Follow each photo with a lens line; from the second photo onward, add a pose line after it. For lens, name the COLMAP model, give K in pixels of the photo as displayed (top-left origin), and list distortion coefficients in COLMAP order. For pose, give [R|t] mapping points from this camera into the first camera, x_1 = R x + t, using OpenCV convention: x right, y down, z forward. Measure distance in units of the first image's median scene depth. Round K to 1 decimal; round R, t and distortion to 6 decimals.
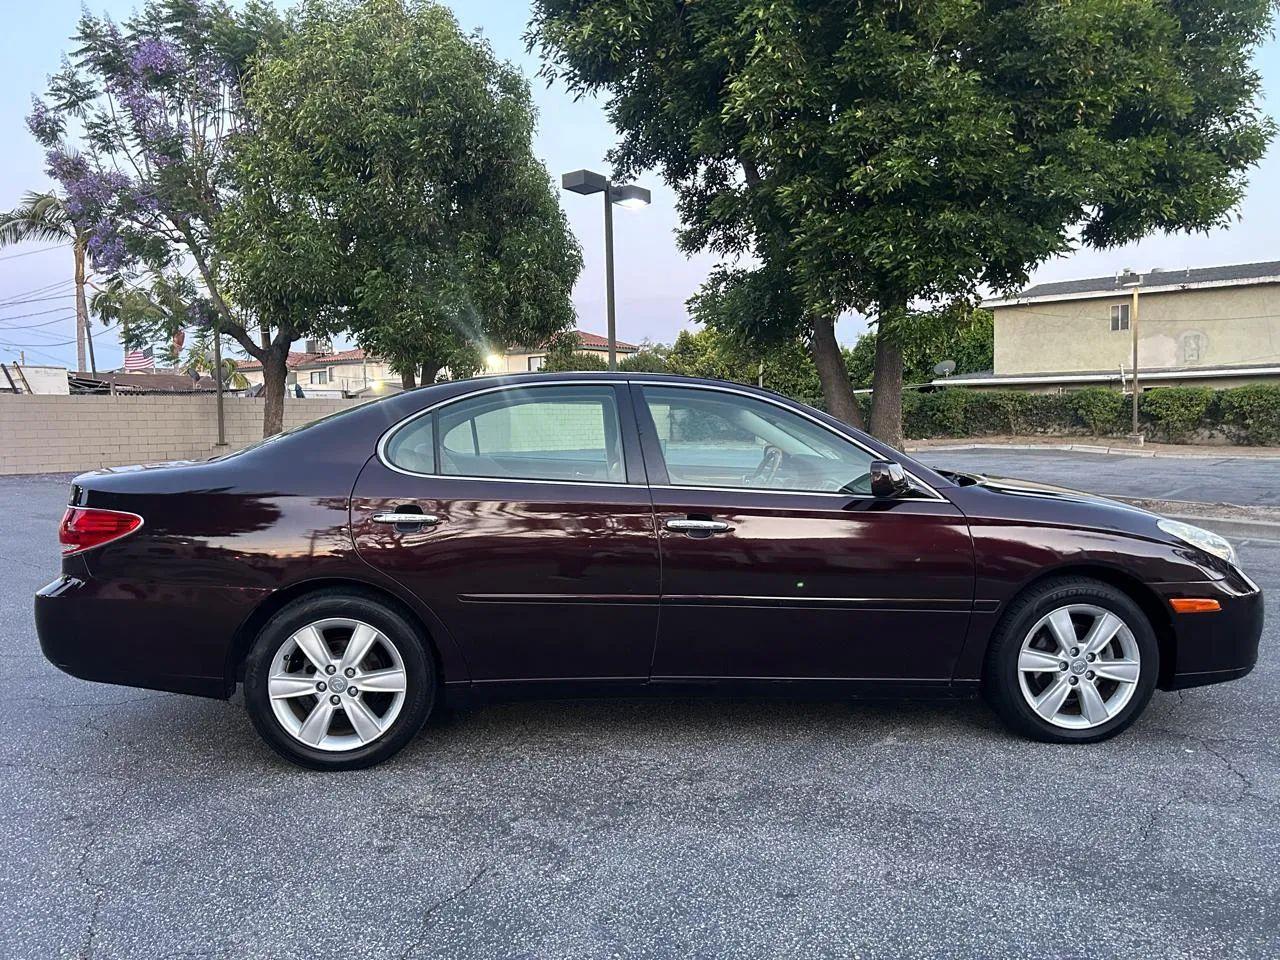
lens RADIAL K [[968.5, 0, 639.2], [0, 968.5, 468.1], [0, 0, 1]] dist [0.047989, -0.045094]
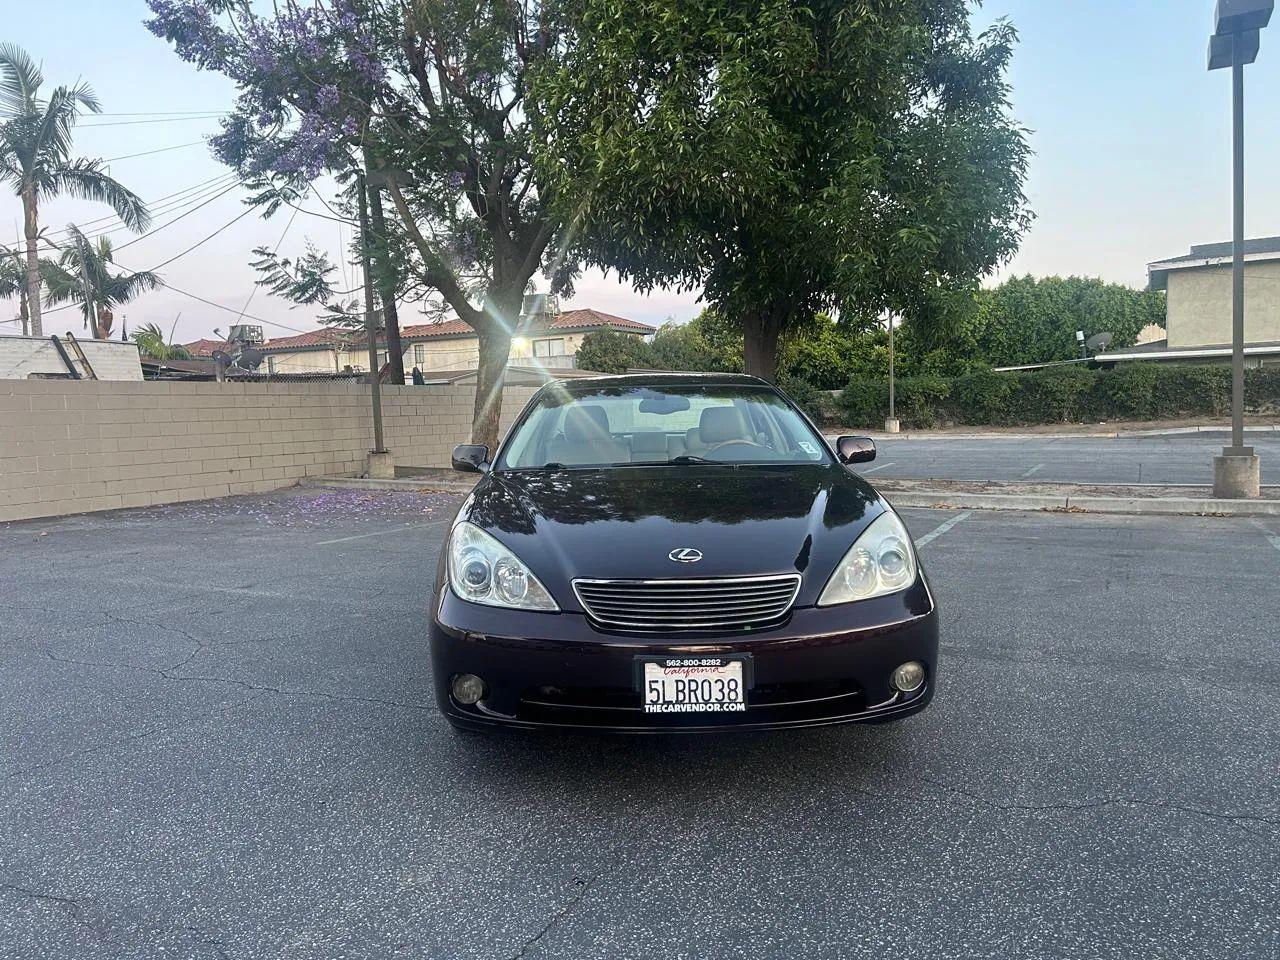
lens RADIAL K [[976.9, 0, 638.9], [0, 976.9, 467.0], [0, 0, 1]] dist [0.025082, -0.004470]
pose [[0.986026, -0.031449, 0.163594, -0.292123], [0.030901, 0.999505, 0.005897, -0.009571], [-0.163698, -0.000760, 0.986510, 0.235065]]
